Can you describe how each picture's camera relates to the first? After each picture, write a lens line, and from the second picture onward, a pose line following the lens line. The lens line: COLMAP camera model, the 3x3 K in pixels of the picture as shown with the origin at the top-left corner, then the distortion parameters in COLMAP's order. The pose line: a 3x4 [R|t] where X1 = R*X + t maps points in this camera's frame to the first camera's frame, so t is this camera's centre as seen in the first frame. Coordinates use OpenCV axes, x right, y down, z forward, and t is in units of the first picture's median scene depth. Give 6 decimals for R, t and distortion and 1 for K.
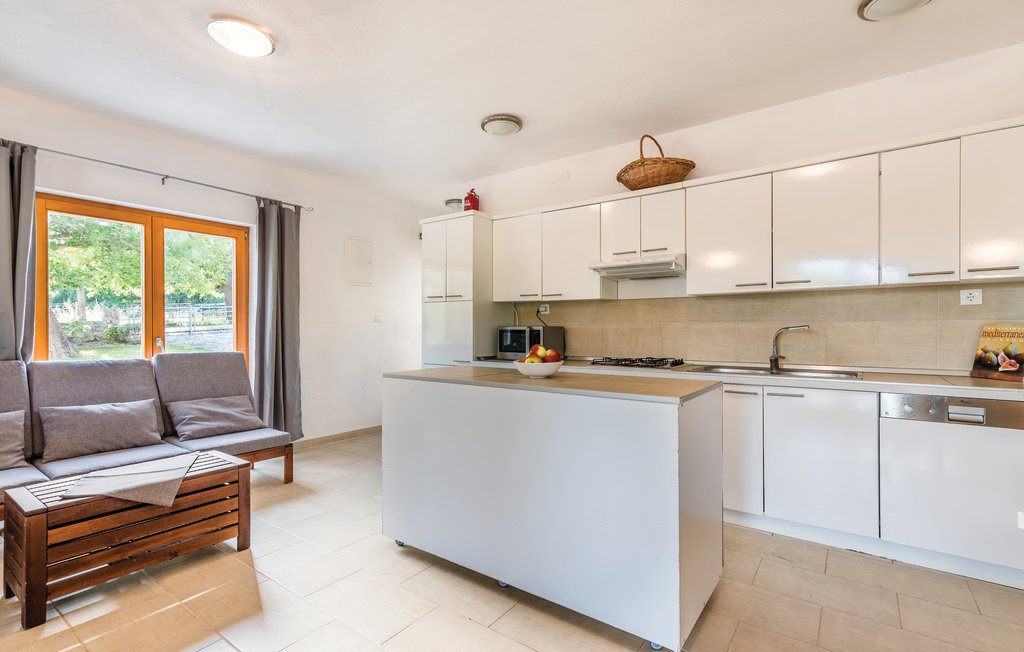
lens RADIAL K [[456.5, 0, 515.0], [0, 456.5, 322.8], [0, 0, 1]] dist [-0.009748, 0.001153]
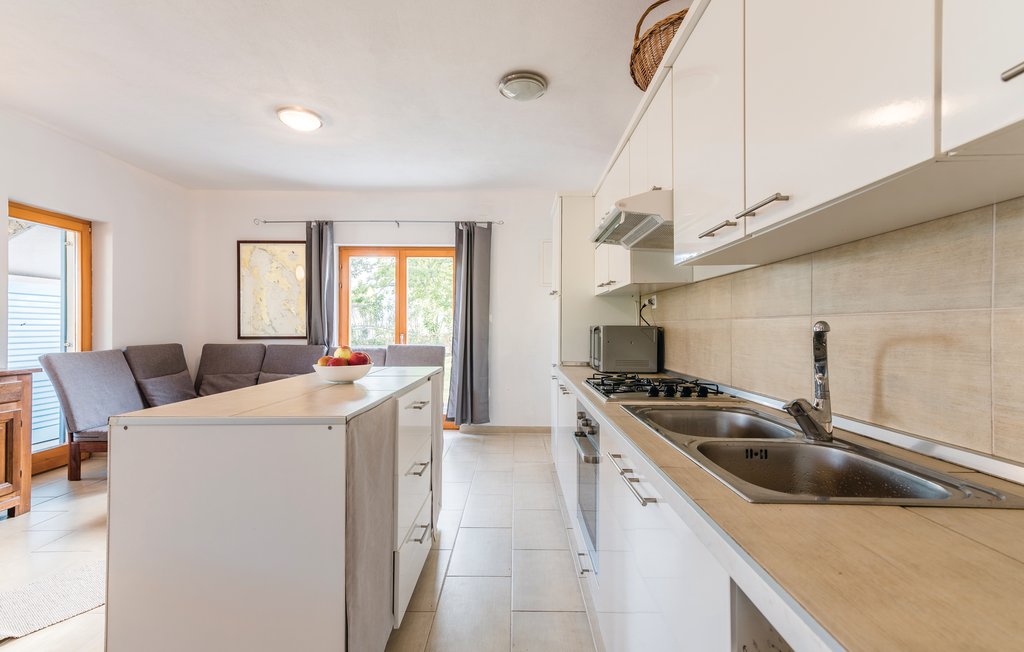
lens RADIAL K [[456.5, 0, 515.0], [0, 456.5, 322.8], [0, 0, 1]] dist [-0.009748, 0.001153]
pose [[0.584703, -0.005593, -0.811228, 0.589059], [0.005861, 0.999979, -0.002669, 0.003747], [0.811227, -0.003194, 0.584723, 0.437245]]
